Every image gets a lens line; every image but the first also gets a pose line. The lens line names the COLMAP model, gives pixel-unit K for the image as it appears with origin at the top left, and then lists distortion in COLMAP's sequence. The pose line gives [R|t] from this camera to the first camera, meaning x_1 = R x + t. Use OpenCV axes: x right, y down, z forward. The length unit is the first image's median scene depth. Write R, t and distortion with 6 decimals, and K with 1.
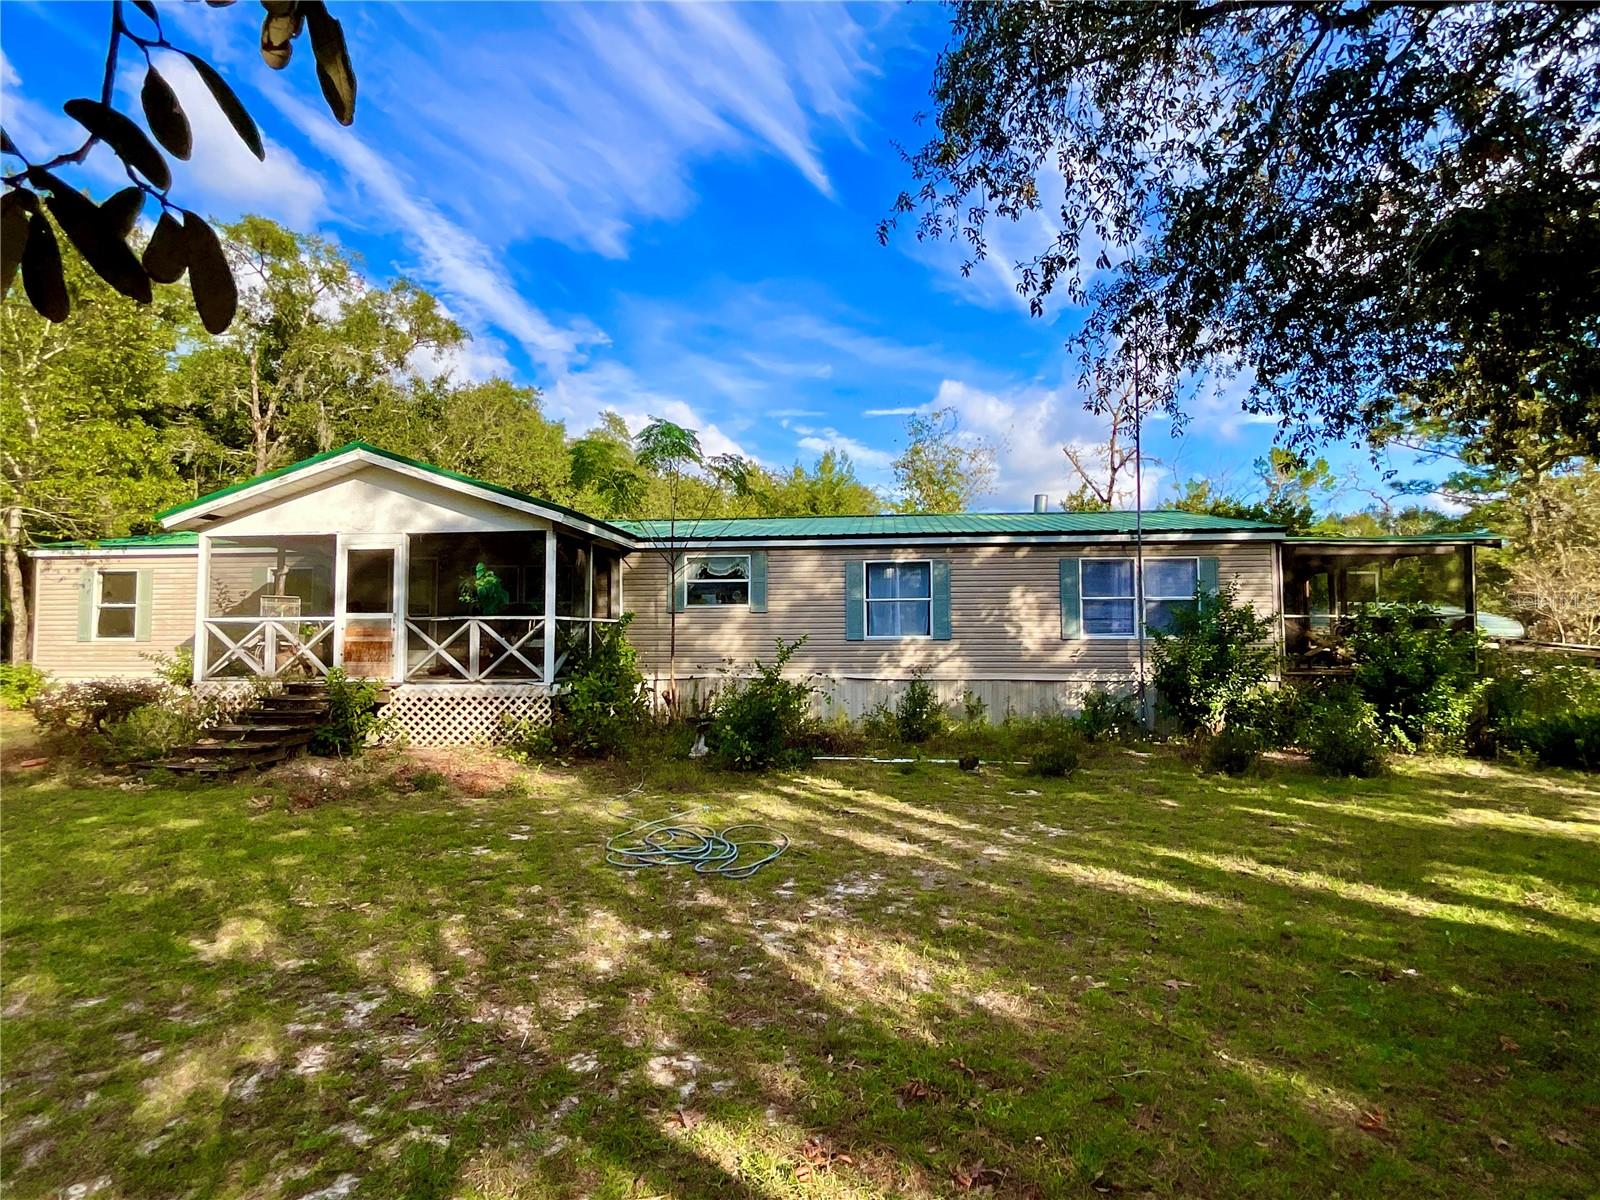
lens RADIAL K [[796.4, 0, 797.8], [0, 796.4, 603.6], [0, 0, 1]] dist [-0.000041, 0.000135]
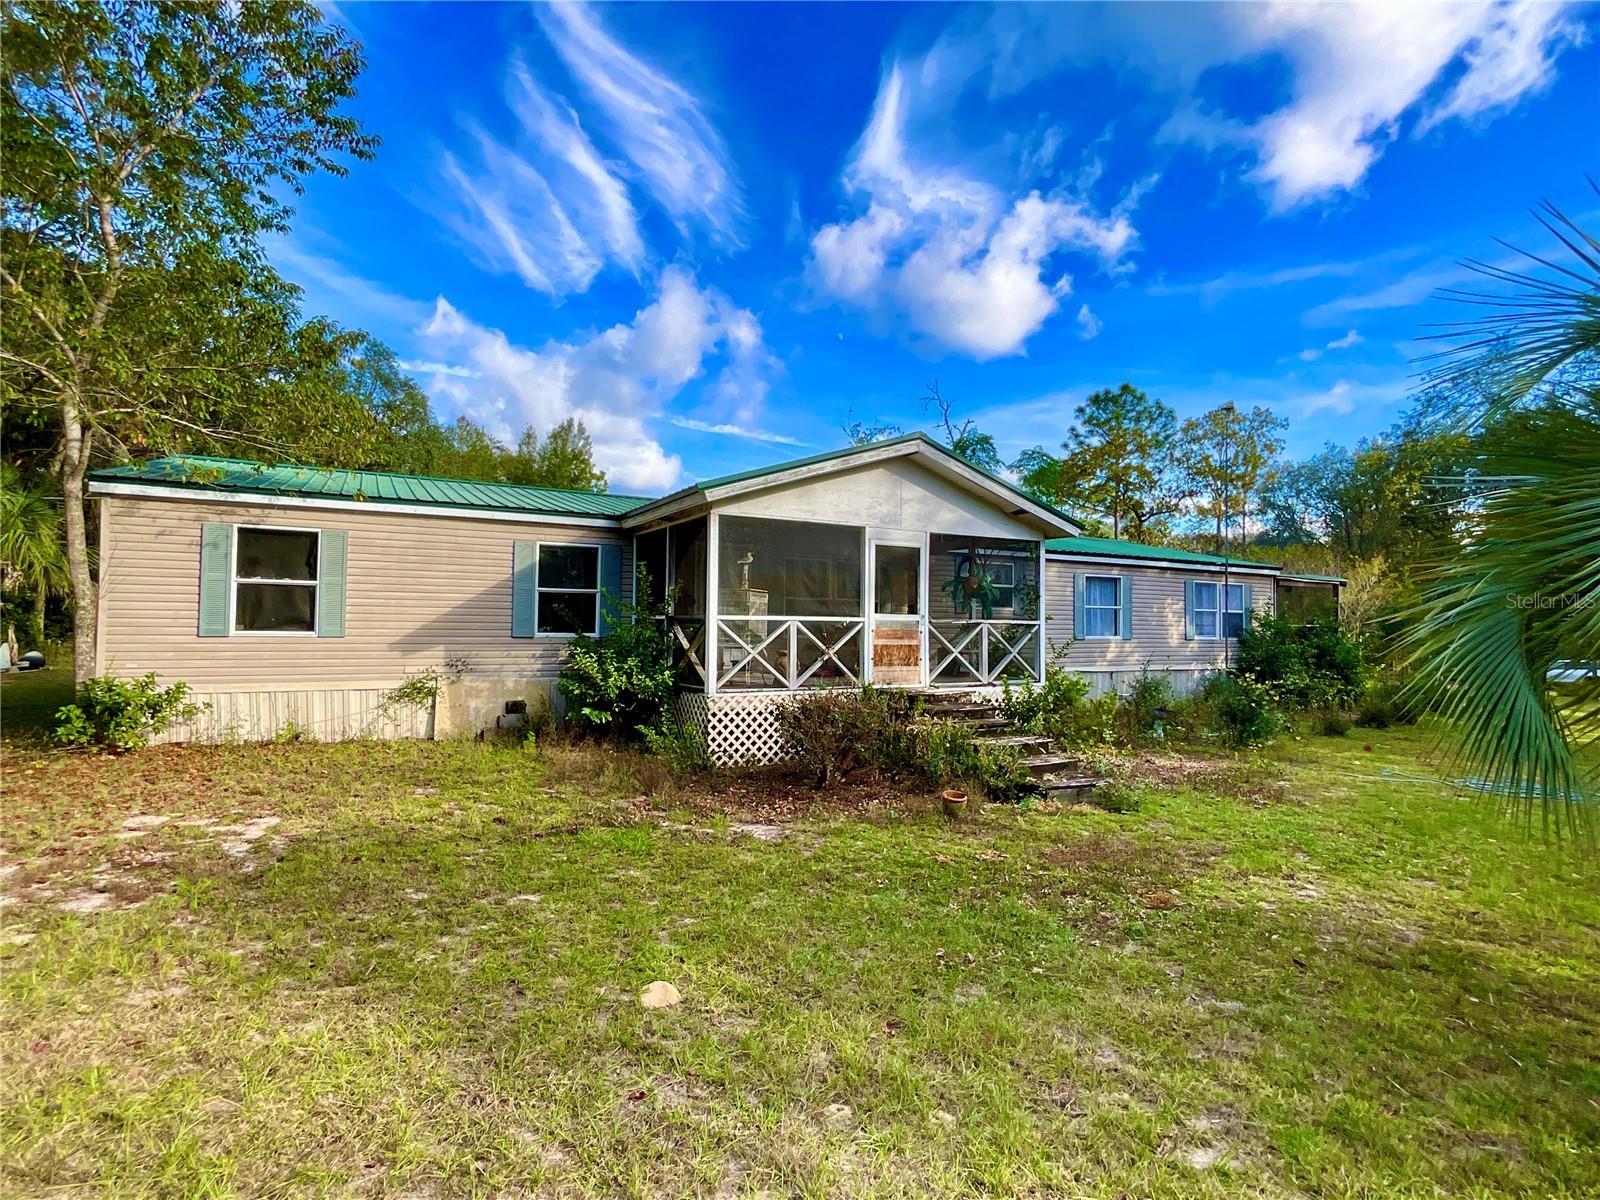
lens RADIAL K [[796.4, 0, 795.7], [0, 796.4, 598.8], [0, 0, 1]] dist [-0.000041, 0.000135]
pose [[0.819729, 0.029753, 0.571978, -1.165813], [-0.042396, 0.999062, 0.008791, -0.009413], [-0.571180, -0.031456, 0.820222, 0.297816]]
